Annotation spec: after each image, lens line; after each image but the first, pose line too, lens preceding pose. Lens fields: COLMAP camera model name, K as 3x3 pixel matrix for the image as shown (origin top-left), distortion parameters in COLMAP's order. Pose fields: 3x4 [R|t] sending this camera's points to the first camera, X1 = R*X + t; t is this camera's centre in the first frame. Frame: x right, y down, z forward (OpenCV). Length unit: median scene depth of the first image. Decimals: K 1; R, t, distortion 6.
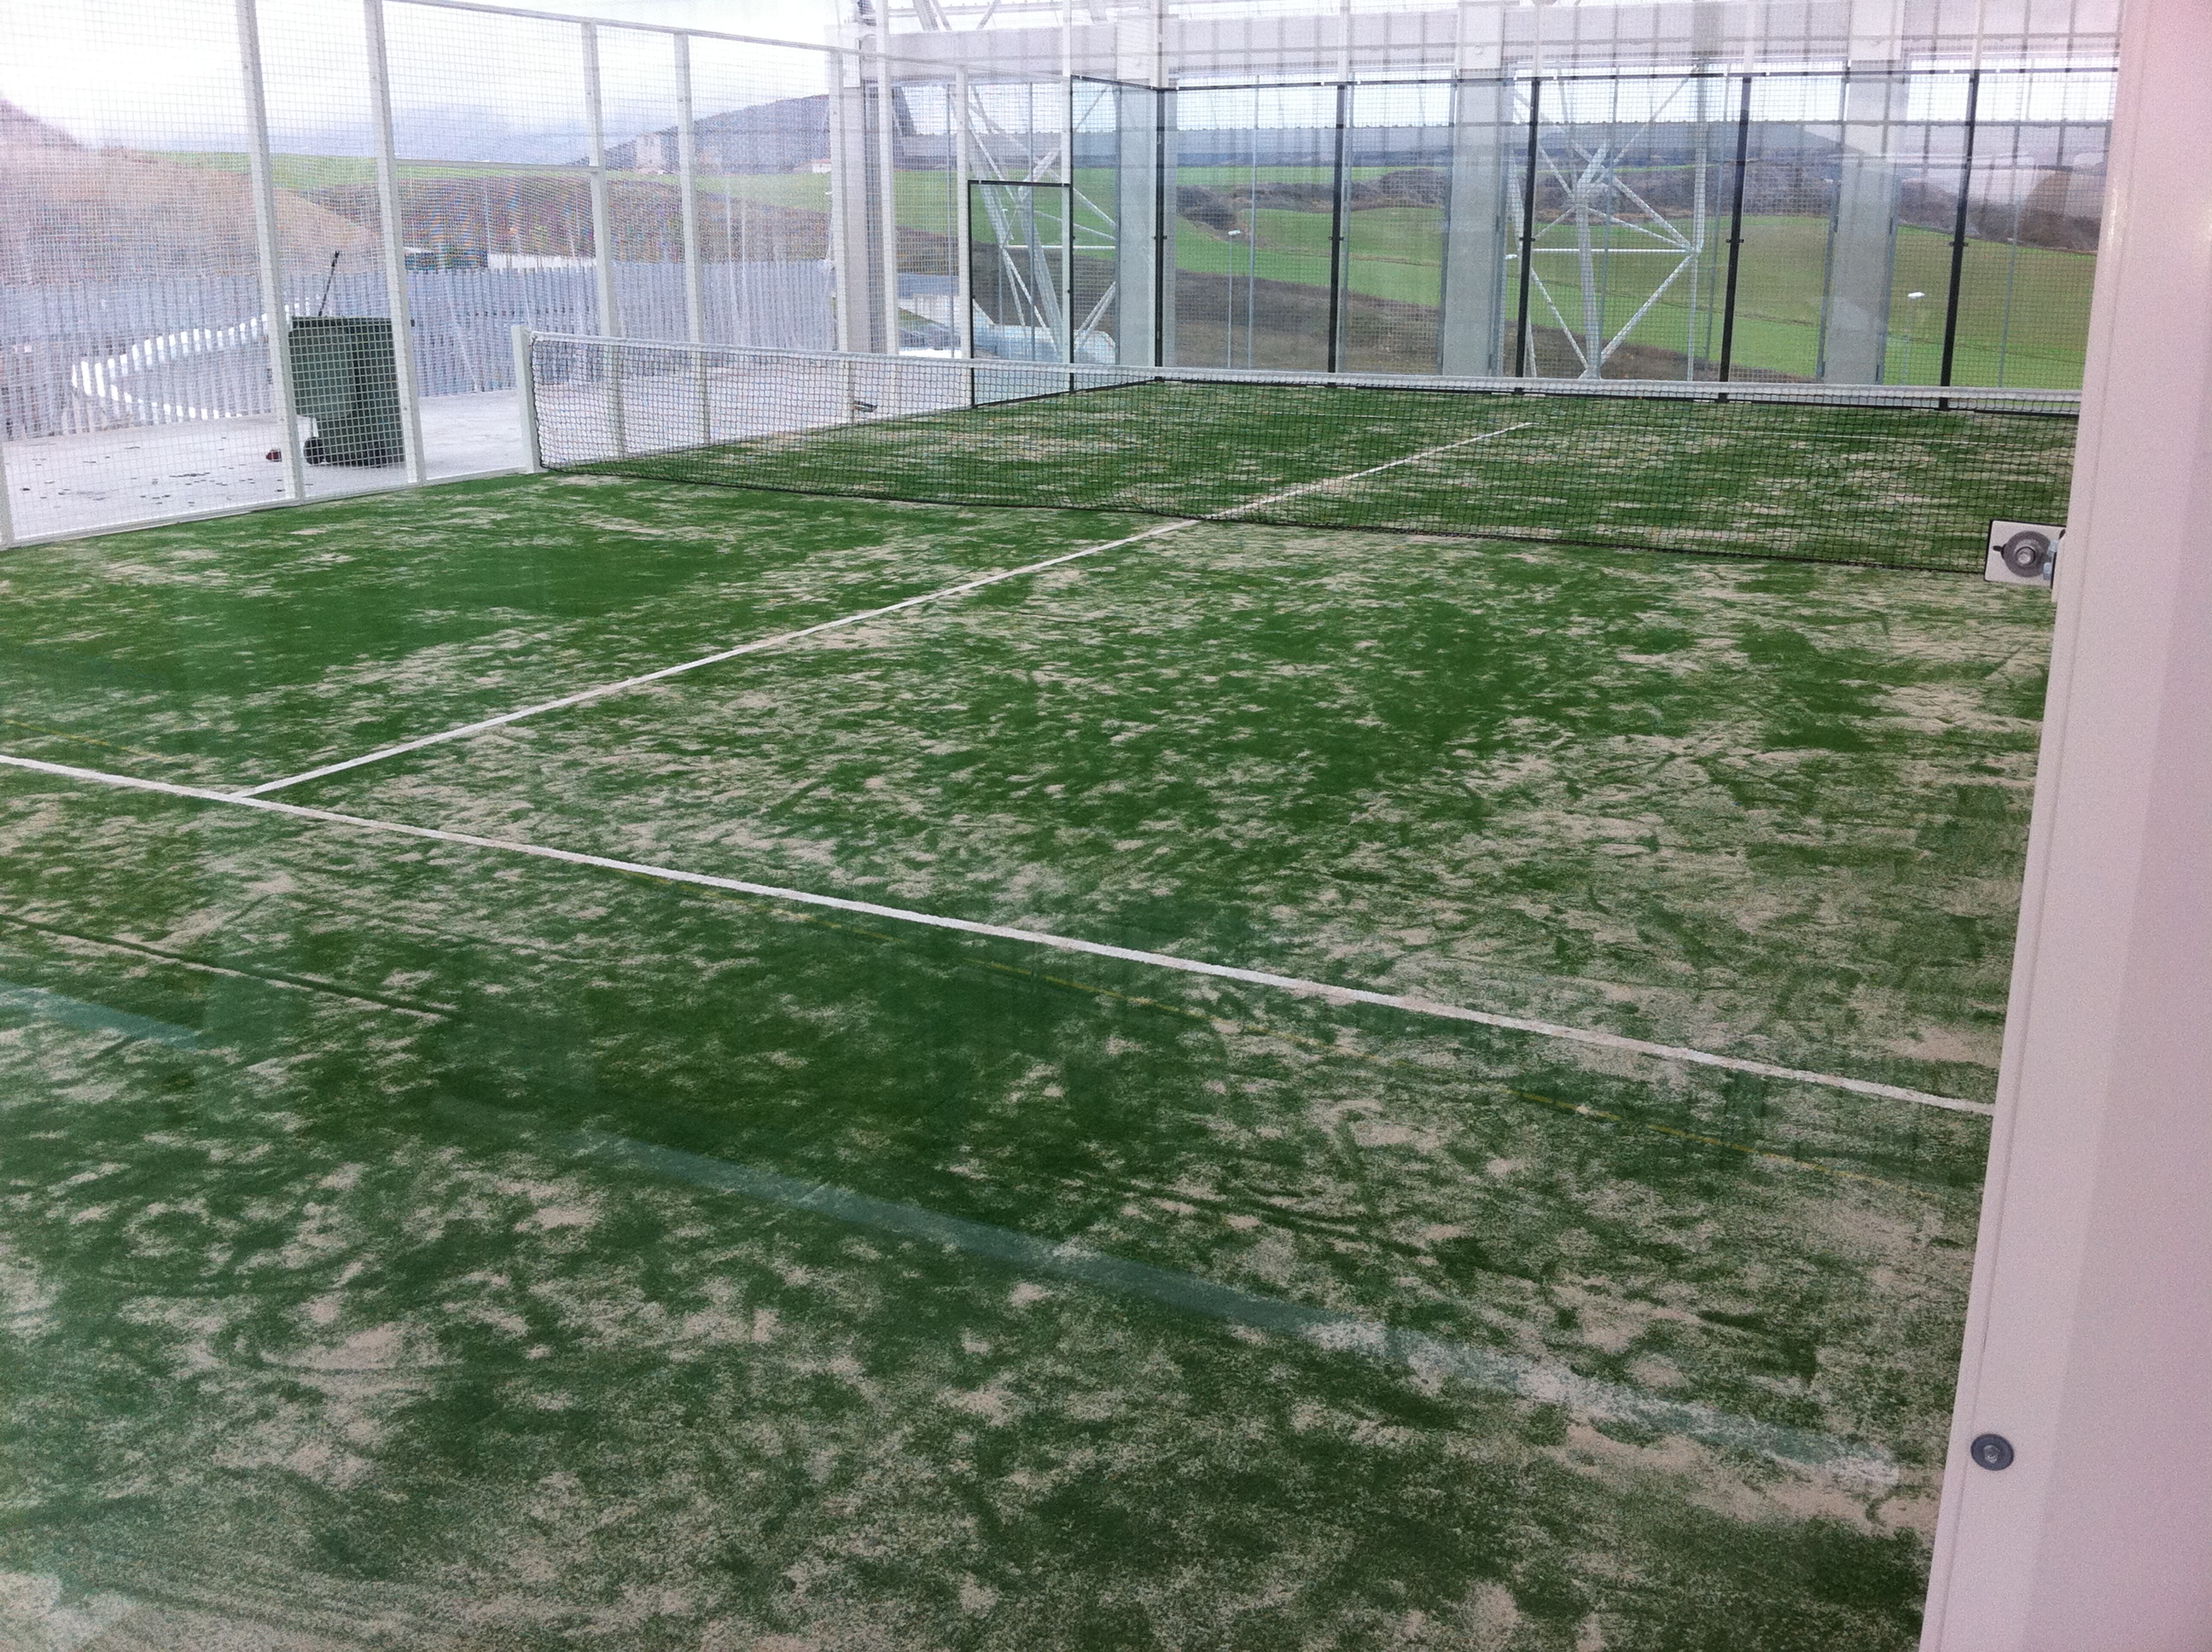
lens RADIAL K [[2092.5, 0, 1106.0], [0, 2092.5, 826.0], [0, 0, 1]] dist [0.001701, -0.011623]
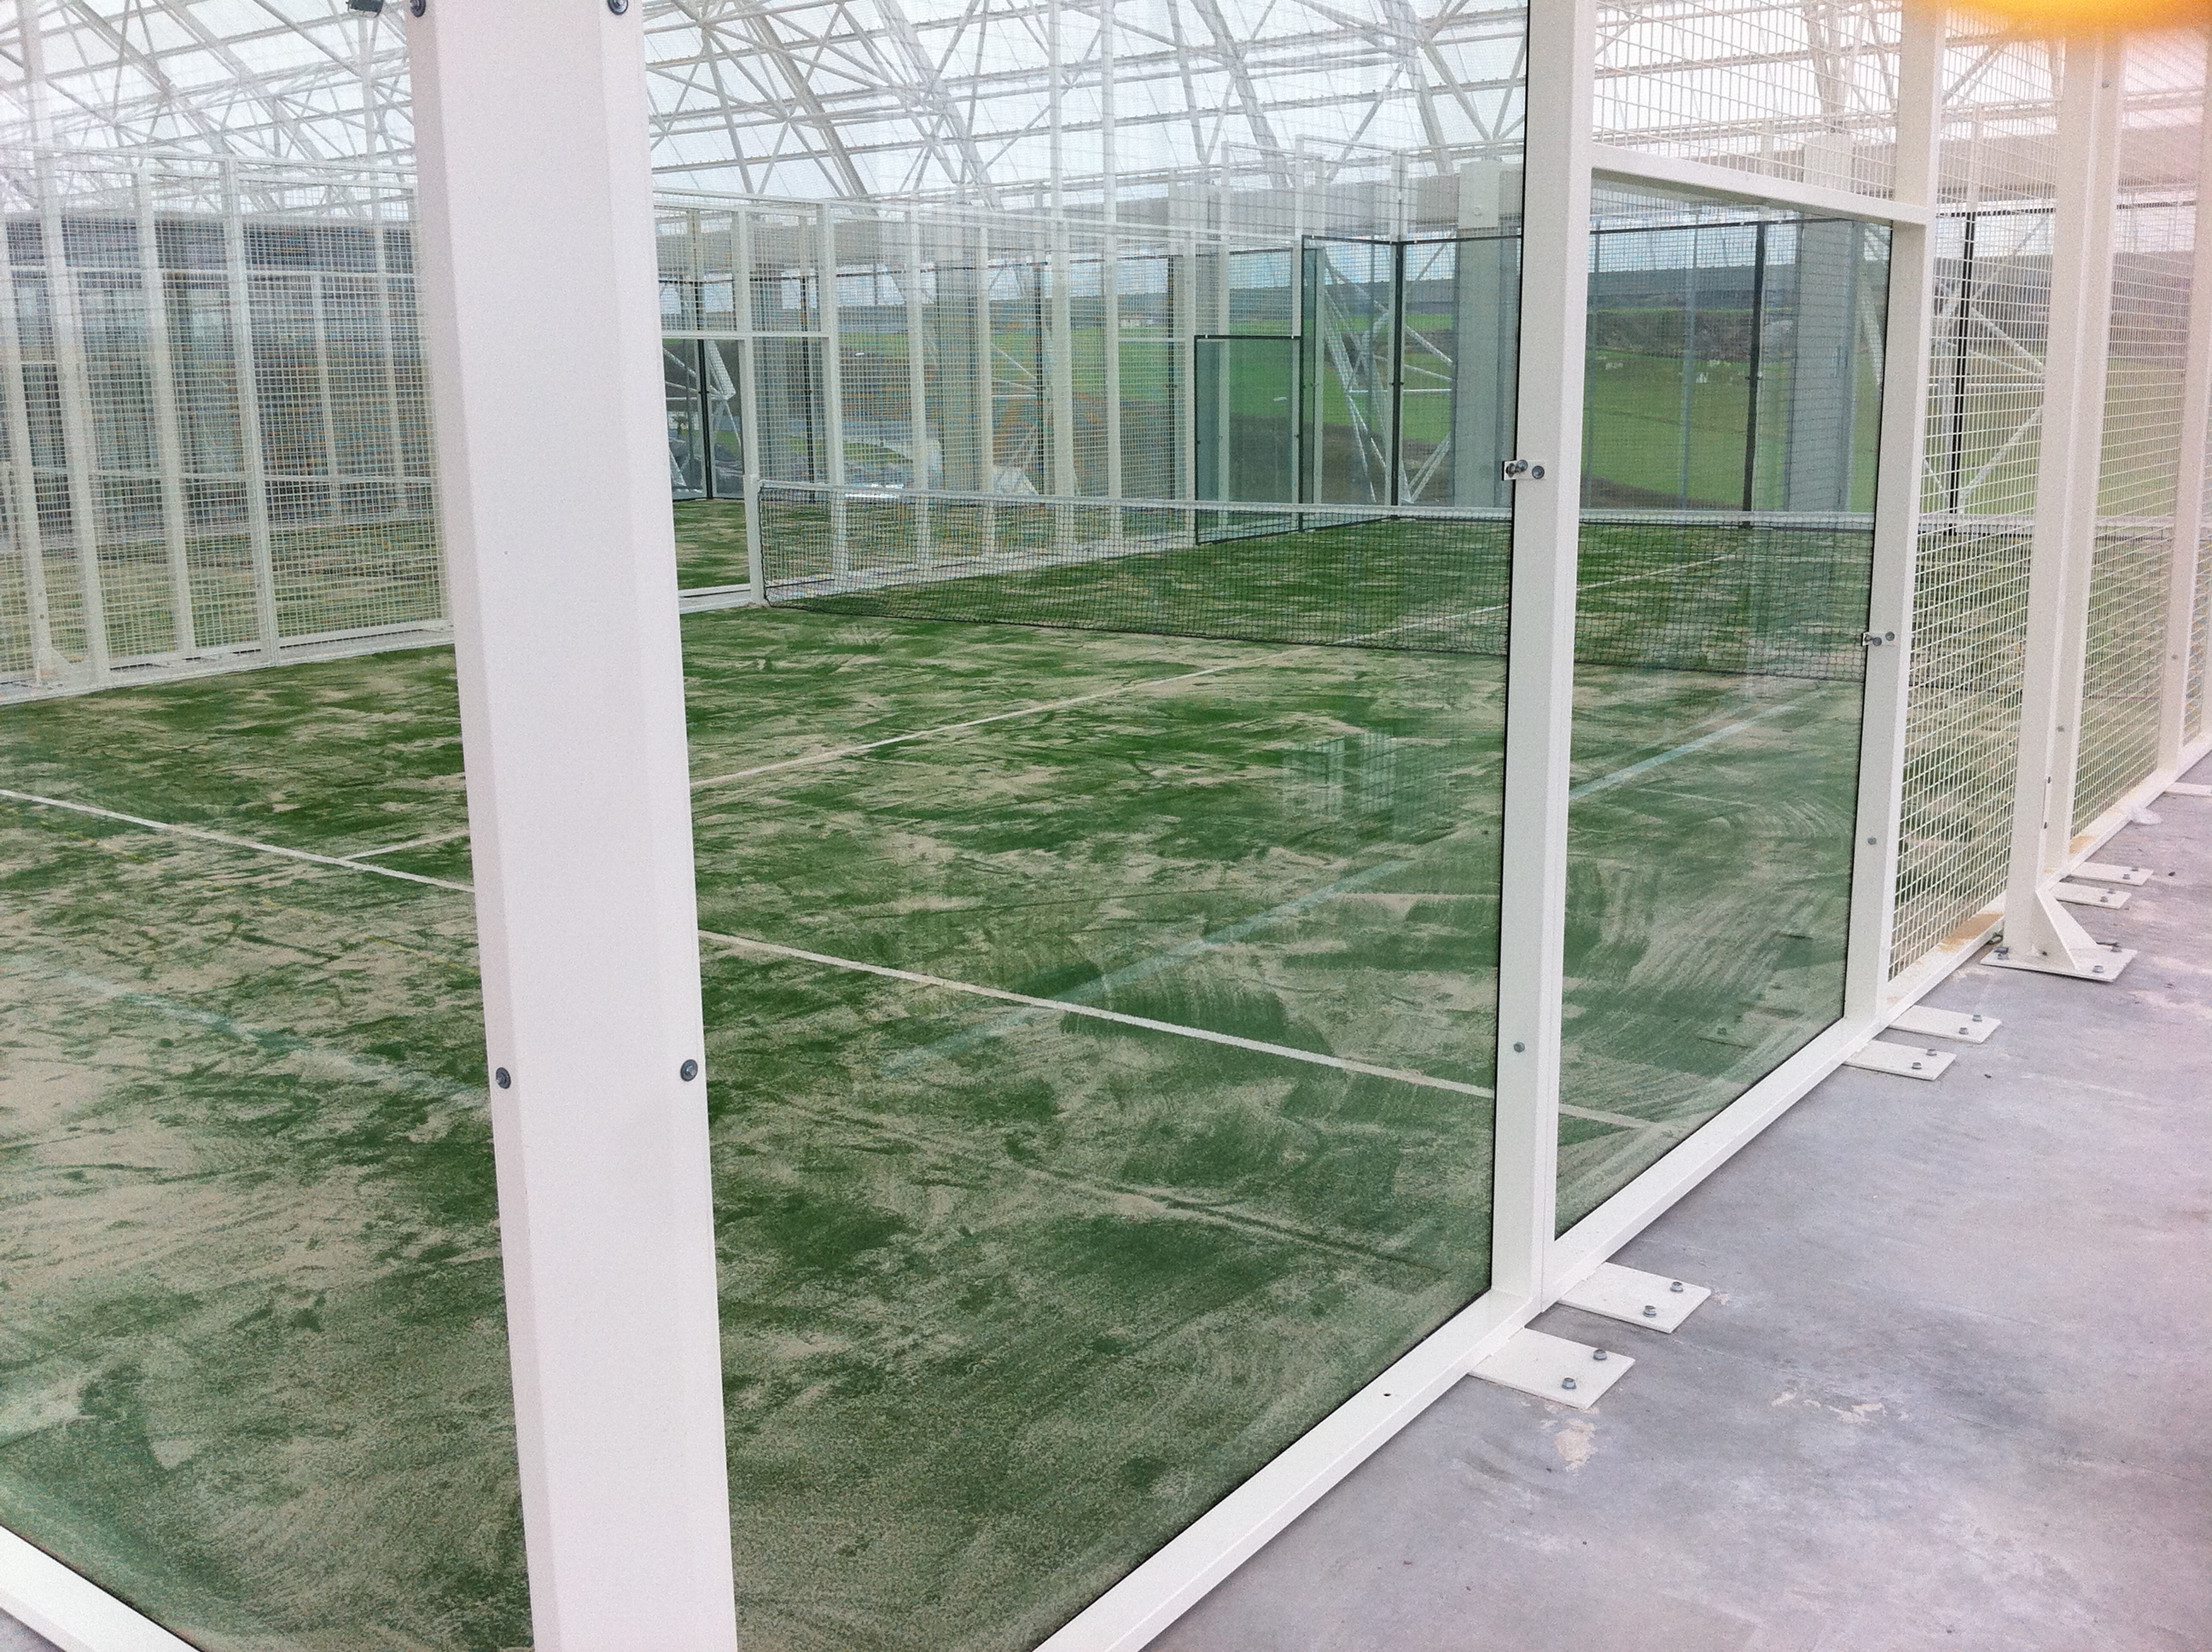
lens RADIAL K [[2092.5, 0, 1106.0], [0, 2092.5, 826.0], [0, 0, 1]] dist [0.001701, -0.011623]
pose [[0.980844, 0.019630, -0.193803, 0.102740], [-0.032427, 0.997481, -0.063081, 0.011490], [0.192077, 0.068157, 0.979010, -0.040504]]
